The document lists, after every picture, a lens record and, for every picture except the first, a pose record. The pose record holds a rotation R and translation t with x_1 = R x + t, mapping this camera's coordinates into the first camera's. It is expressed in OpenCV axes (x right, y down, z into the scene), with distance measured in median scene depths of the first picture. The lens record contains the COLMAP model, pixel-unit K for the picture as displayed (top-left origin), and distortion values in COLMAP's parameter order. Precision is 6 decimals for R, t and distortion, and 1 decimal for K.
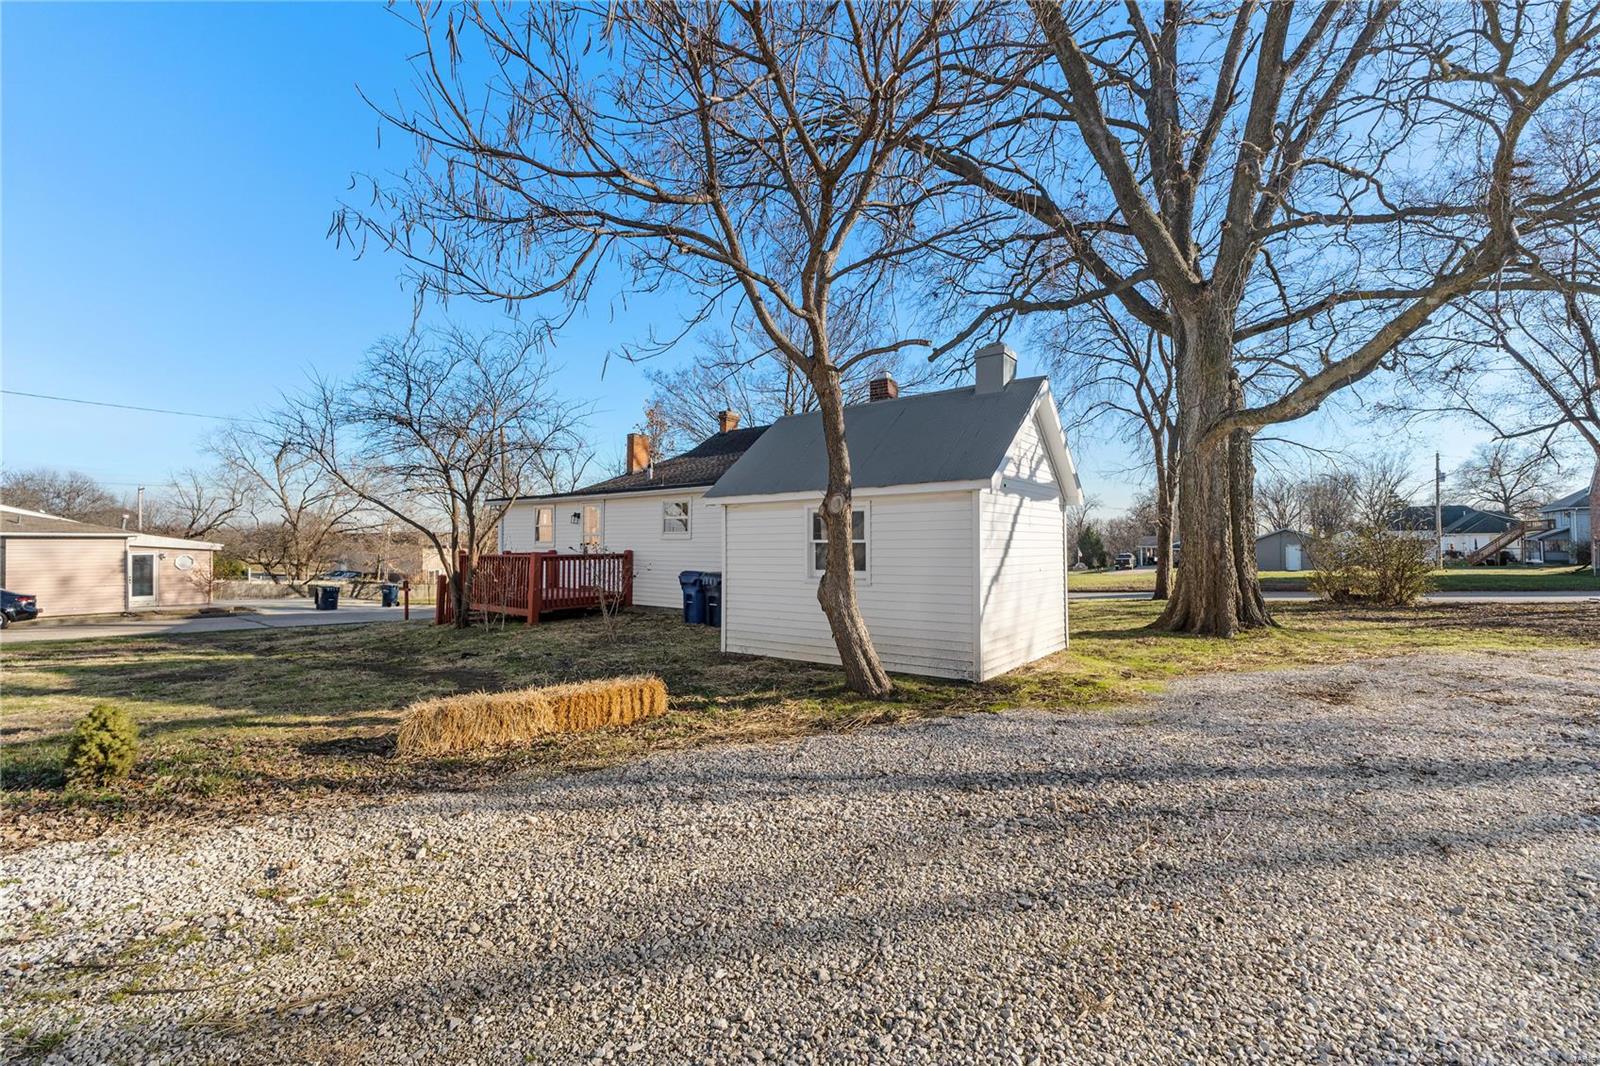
lens RADIAL K [[670.4, 0, 798.7], [0, 670.4, 535.7], [0, 0, 1]] dist [0.000109, 0.000889]
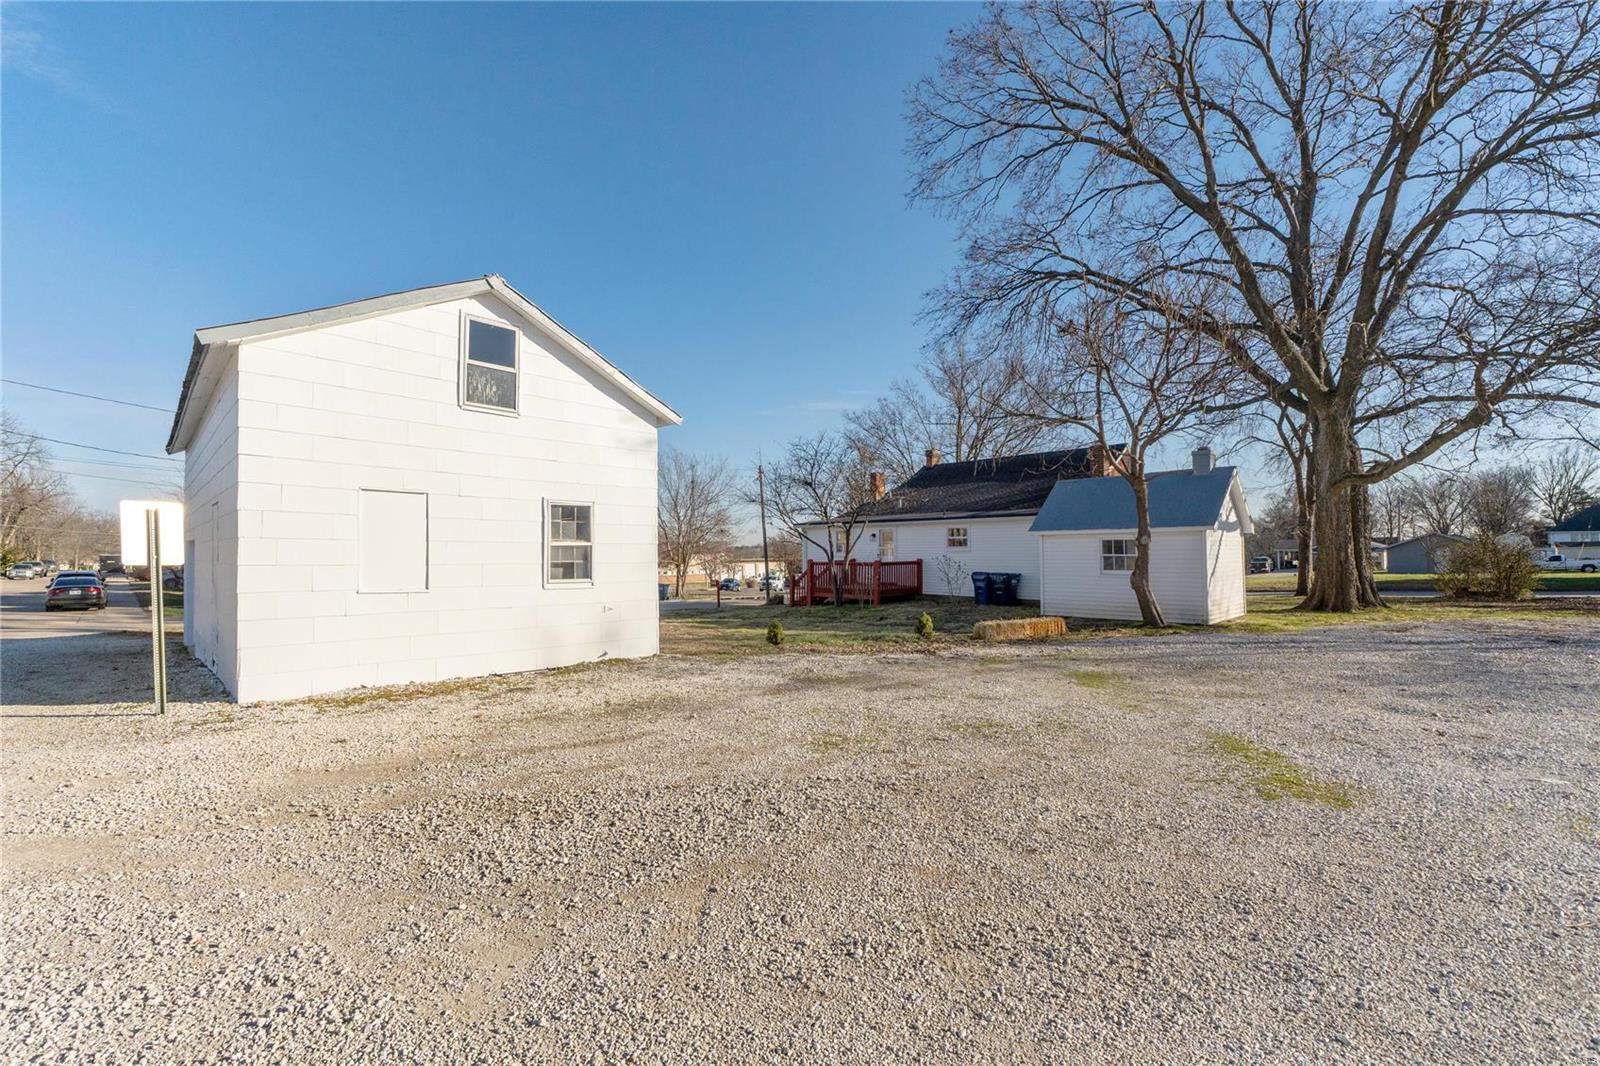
lens RADIAL K [[670.4, 0, 801.2], [0, 670.4, 535.8], [0, 0, 1]] dist [0.000109, 0.000889]
pose [[0.989820, -0.008656, -0.142065, -0.351142], [0.007783, 0.999947, -0.006697, -0.025160], [0.142115, 0.005523, 0.989835, -0.633078]]
